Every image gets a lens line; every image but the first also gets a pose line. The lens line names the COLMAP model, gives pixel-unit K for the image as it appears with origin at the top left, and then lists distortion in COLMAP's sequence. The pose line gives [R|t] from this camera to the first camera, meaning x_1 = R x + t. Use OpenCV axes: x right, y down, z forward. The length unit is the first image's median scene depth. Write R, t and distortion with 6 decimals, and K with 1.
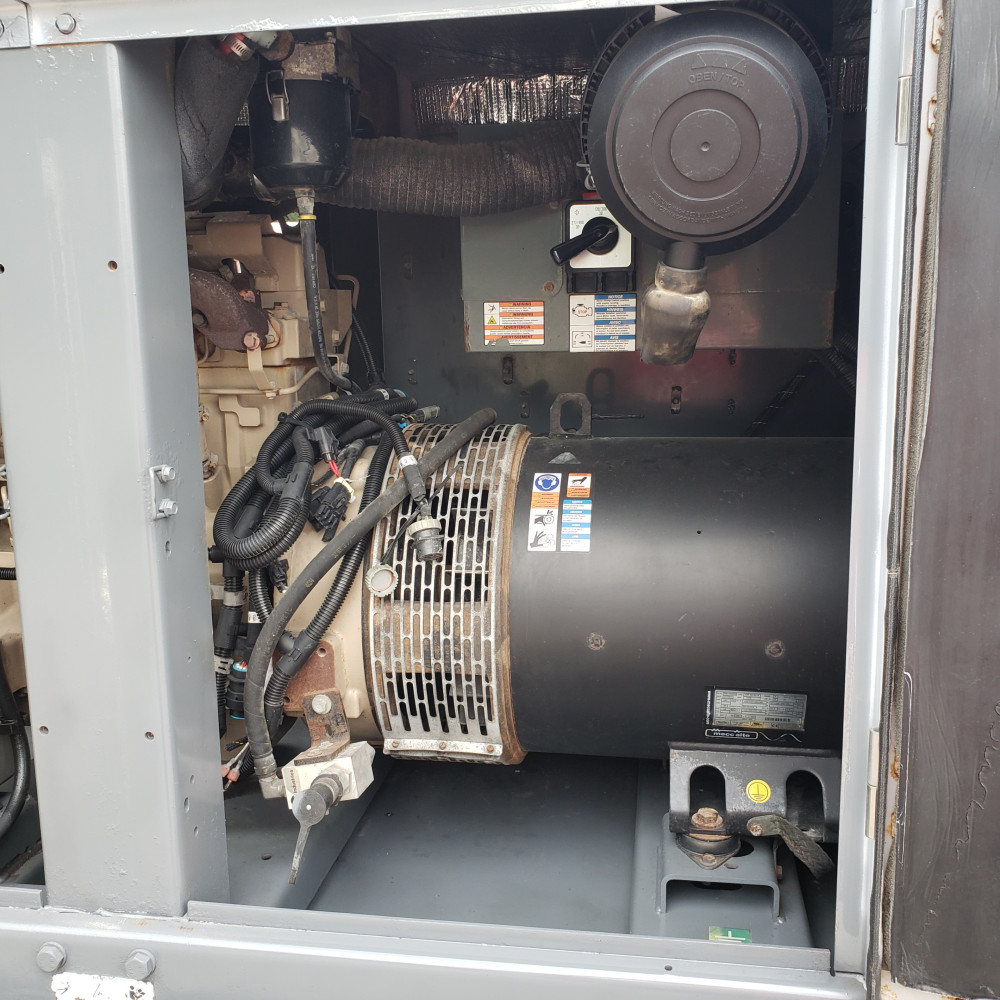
lens RADIAL K [[1064.2, 0, 500.3], [0, 1064.2, 502.9], [0, 0, 1]] dist [0.049307, 0.000000]
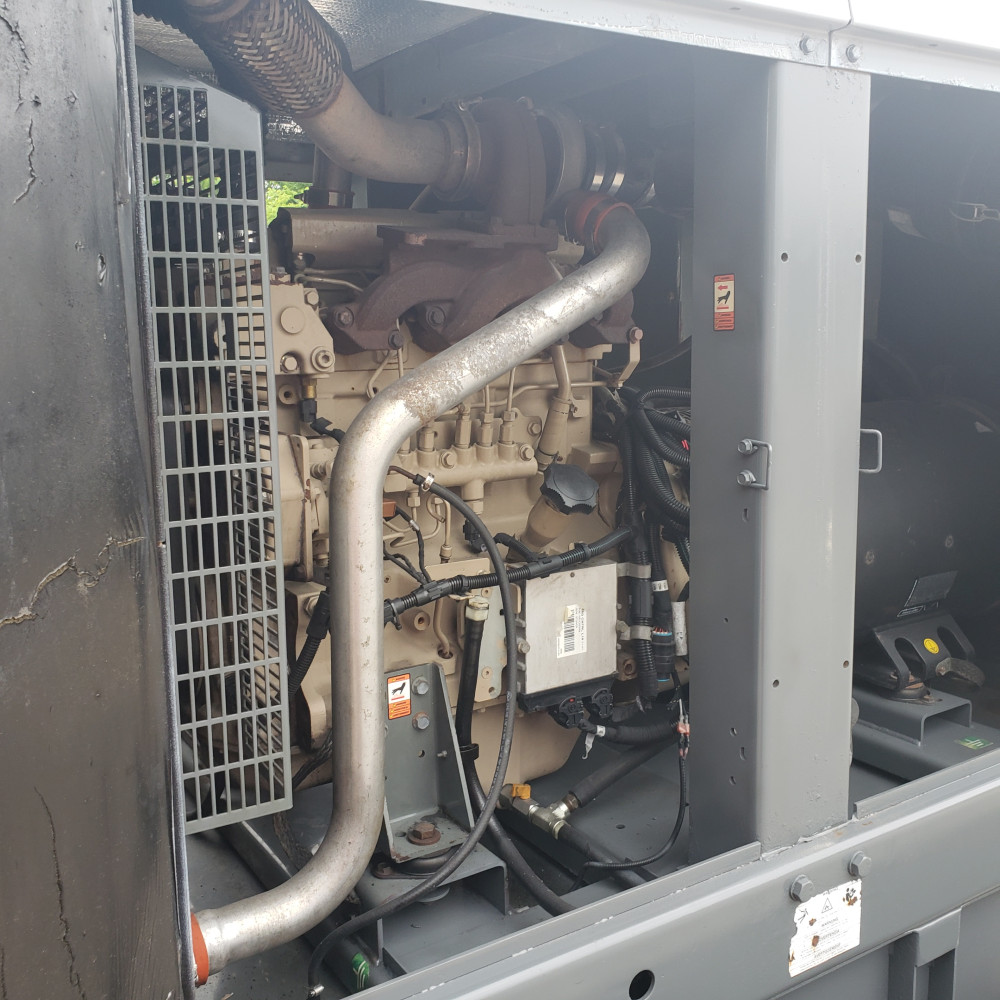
lens RADIAL K [[1064.2, 0, 496.9], [0, 1064.2, 500.2], [0, 0, 1]] dist [0.049307, 0.000000]
pose [[0.732926, -0.103139, 0.672445, -1.090953], [0.114299, 0.993059, 0.027735, -0.030397], [-0.670638, 0.056531, 0.739628, 0.309025]]
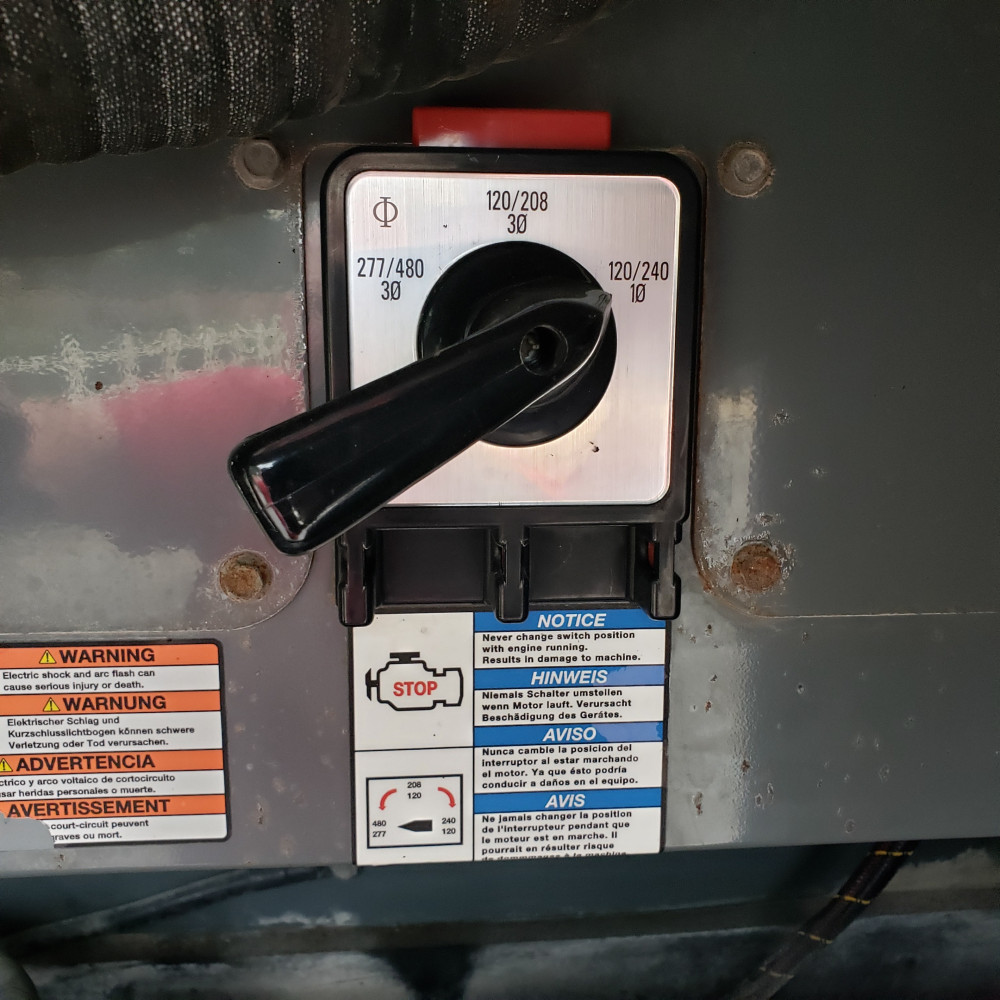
lens RADIAL K [[1064.2, 0, 503.1], [0, 1064.2, 498.3], [0, 0, 1]] dist [0.049307, 0.000000]
pose [[0.965030, -0.030423, 0.260367, 0.043597], [0.029449, 0.999537, 0.007641, -0.232483], [-0.260479, 0.000293, 0.965479, 0.849800]]
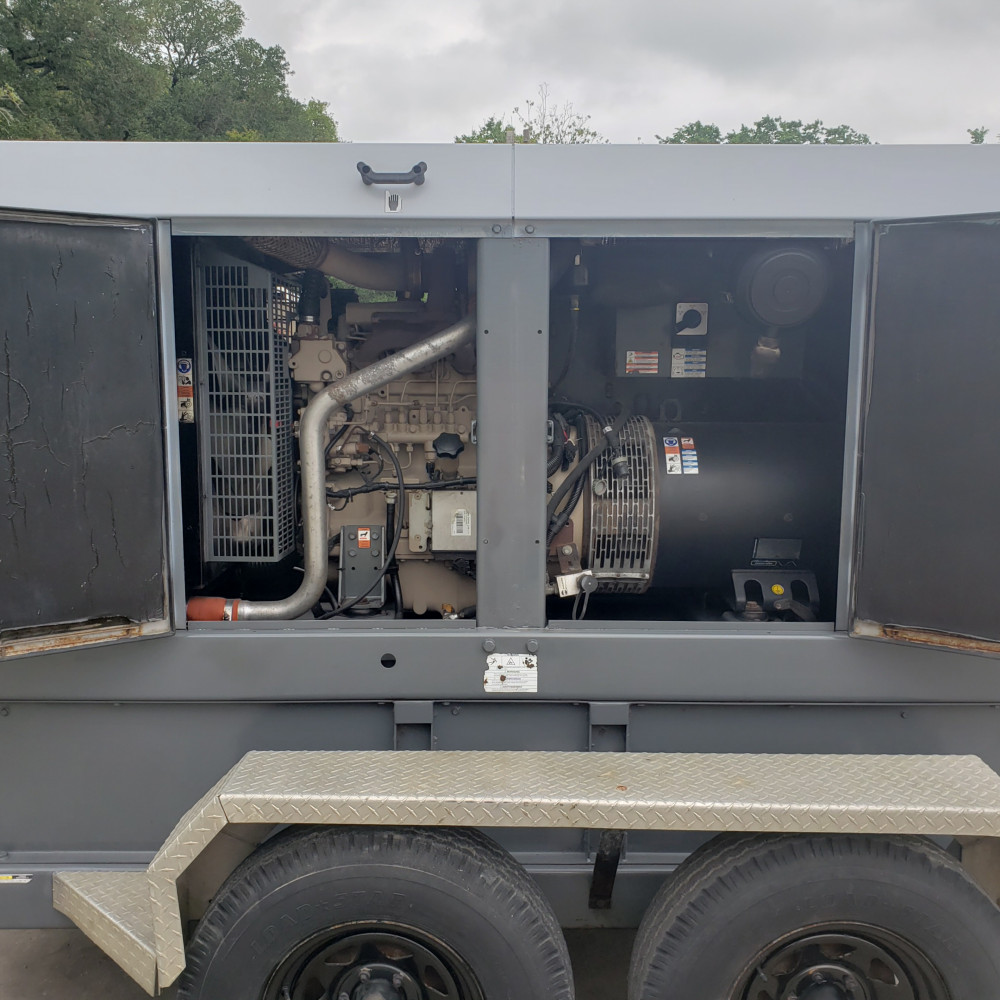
lens RADIAL K [[1064.2, 0, 468.5], [0, 1064.2, 532.6], [0, 0, 1]] dist [0.049307, 0.000000]
pose [[0.988386, -0.001122, 0.151957, -0.640436], [0.003967, 0.999822, -0.018424, 0.188095], [-0.151910, 0.018813, 0.988215, -0.921872]]
